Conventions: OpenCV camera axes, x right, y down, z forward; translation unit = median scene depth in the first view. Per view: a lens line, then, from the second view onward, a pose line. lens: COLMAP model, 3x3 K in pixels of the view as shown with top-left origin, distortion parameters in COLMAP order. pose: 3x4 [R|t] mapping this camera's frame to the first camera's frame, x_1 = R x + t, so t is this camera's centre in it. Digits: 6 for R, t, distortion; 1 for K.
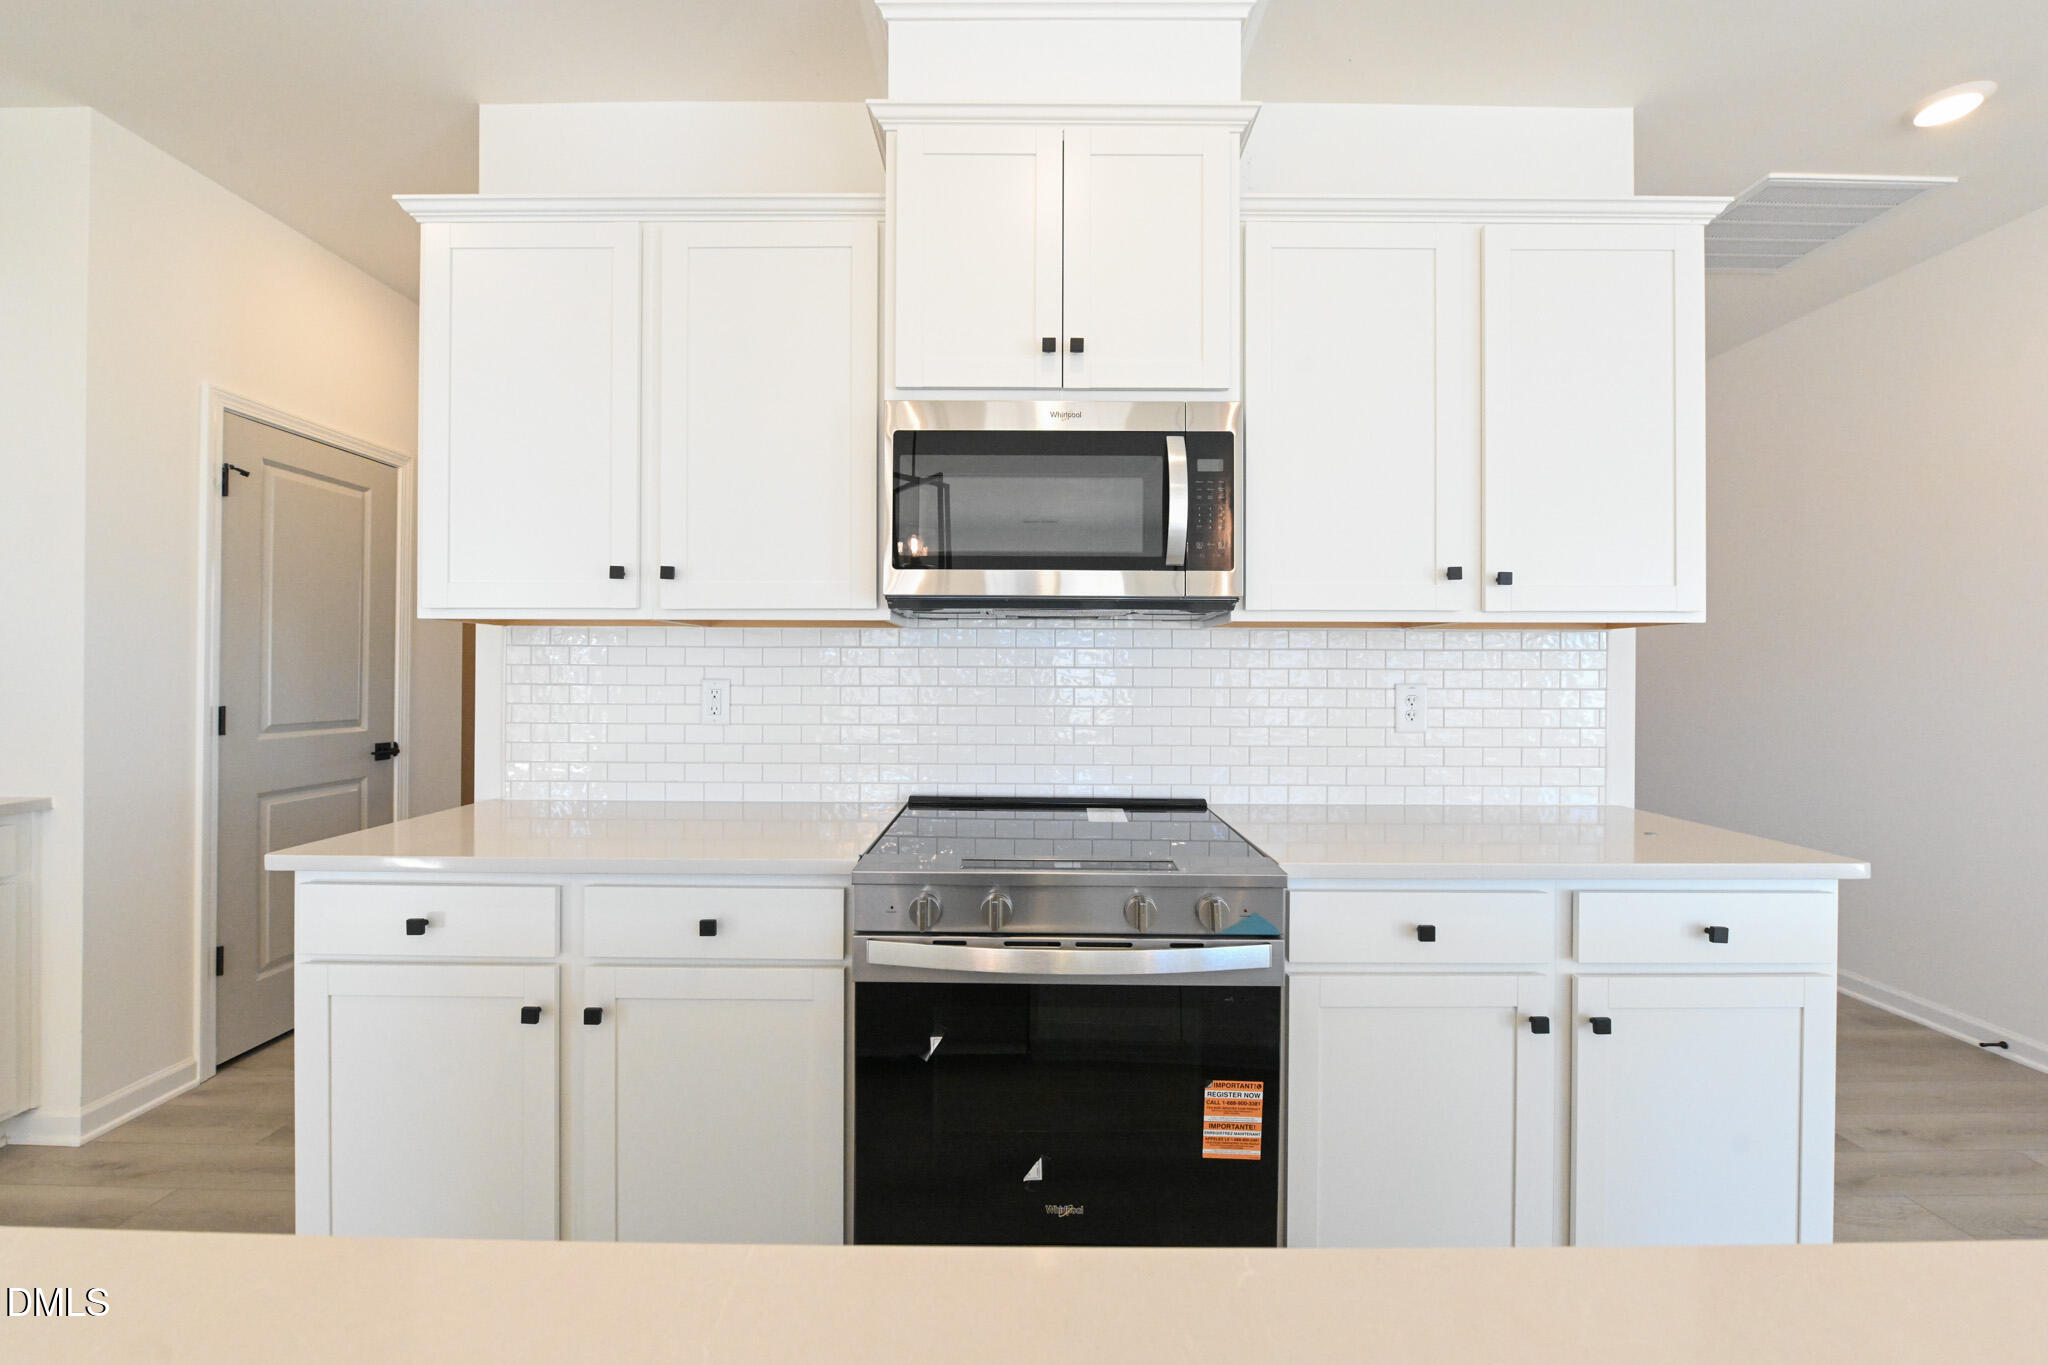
lens RADIAL K [[805.7, 0, 1023.6], [0, 805.7, 672.0], [0, 0, 1]] dist [-0.009153, -0.000167]
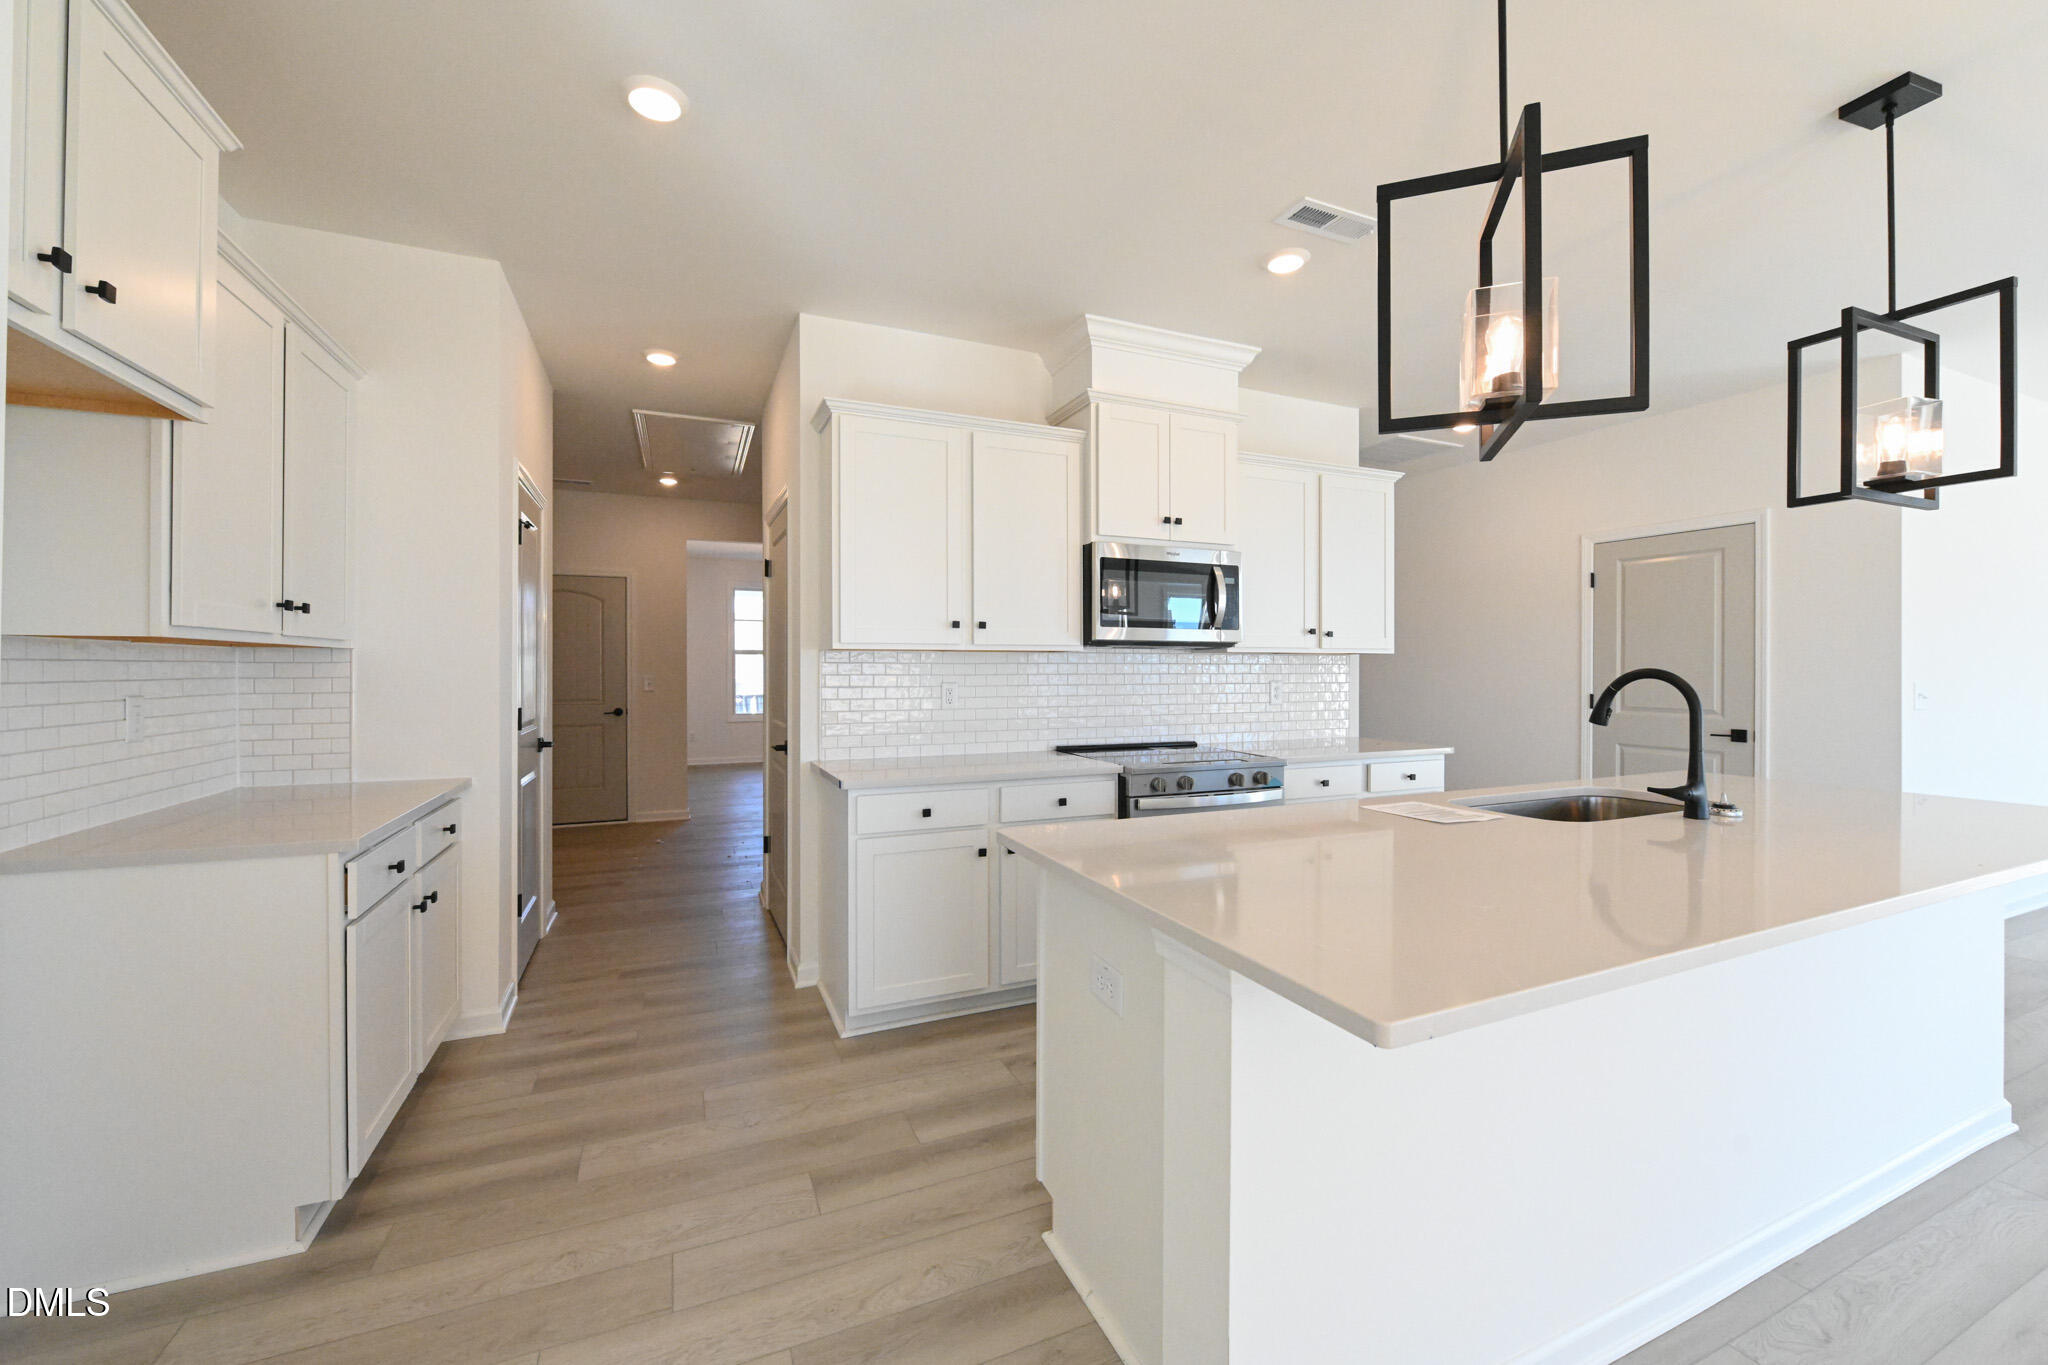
lens RADIAL K [[805.7, 0, 1021.5], [0, 805.7, 677.2], [0, 0, 1]] dist [-0.009153, -0.000167]
pose [[0.915008, -0.008914, 0.403337, -1.067673], [0.003695, 0.999899, 0.013717, -0.028983], [-0.403418, -0.011060, 0.914949, -0.695421]]
